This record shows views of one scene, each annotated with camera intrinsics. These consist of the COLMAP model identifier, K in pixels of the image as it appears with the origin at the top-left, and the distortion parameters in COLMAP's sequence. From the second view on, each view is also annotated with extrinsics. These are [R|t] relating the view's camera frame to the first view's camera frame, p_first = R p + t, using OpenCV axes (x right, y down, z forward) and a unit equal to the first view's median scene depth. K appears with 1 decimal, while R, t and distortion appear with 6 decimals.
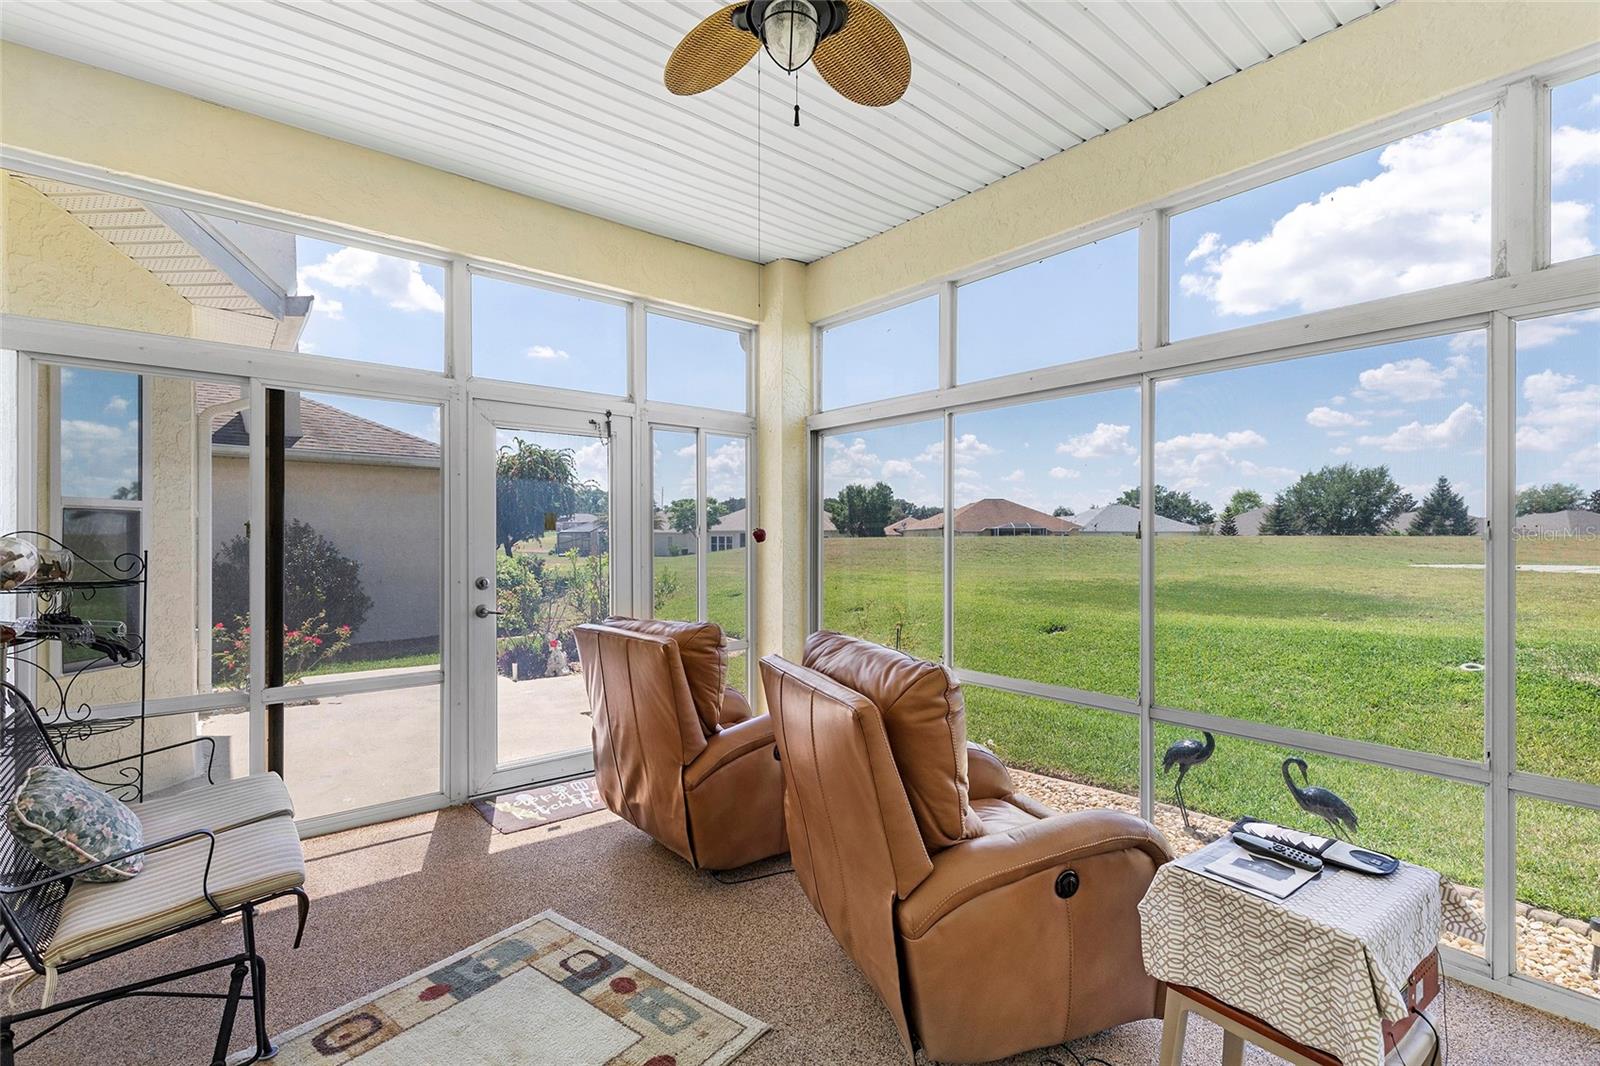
lens RADIAL K [[717.7, 0, 799.1], [0, 717.7, 538.2], [0, 0, 1]] dist [0.006438, -0.000199]
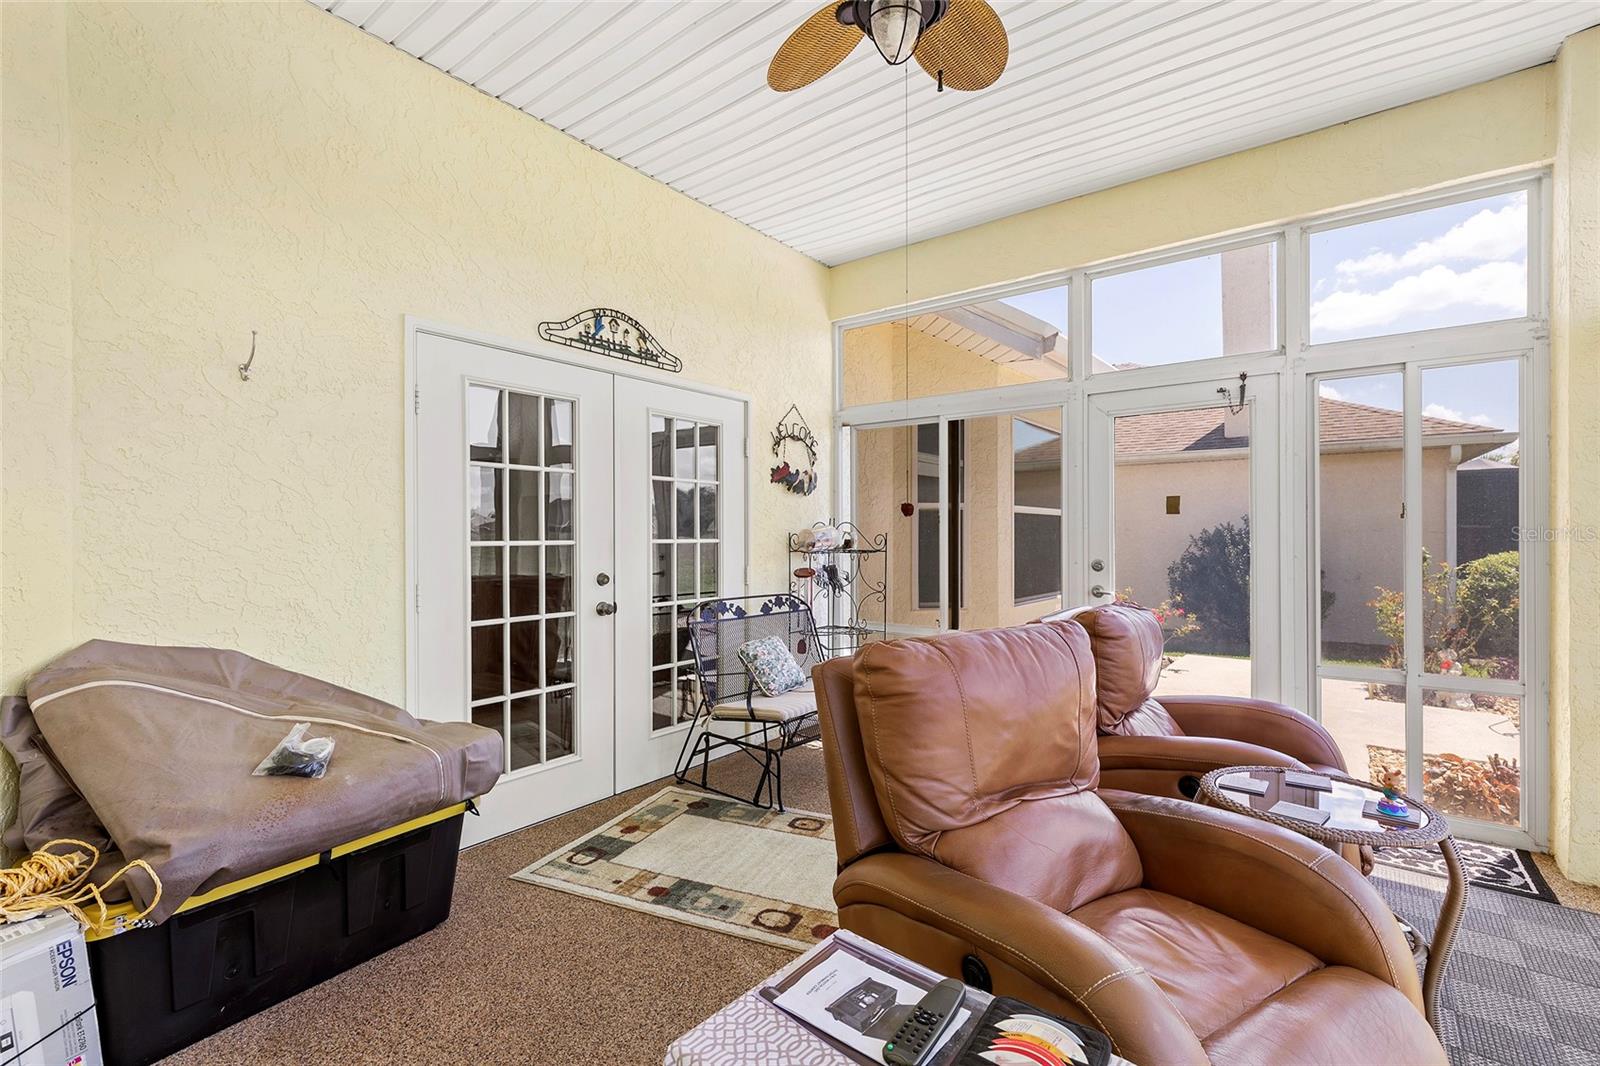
lens RADIAL K [[717.7, 0, 801.4], [0, 717.7, 533.1], [0, 0, 1]] dist [0.006438, -0.000199]
pose [[0.228854, -0.003470, -0.973455, 0.481389], [0.002221, 0.999993, -0.003043, 0.016133], [0.973458, -0.001465, 0.228860, 0.310418]]
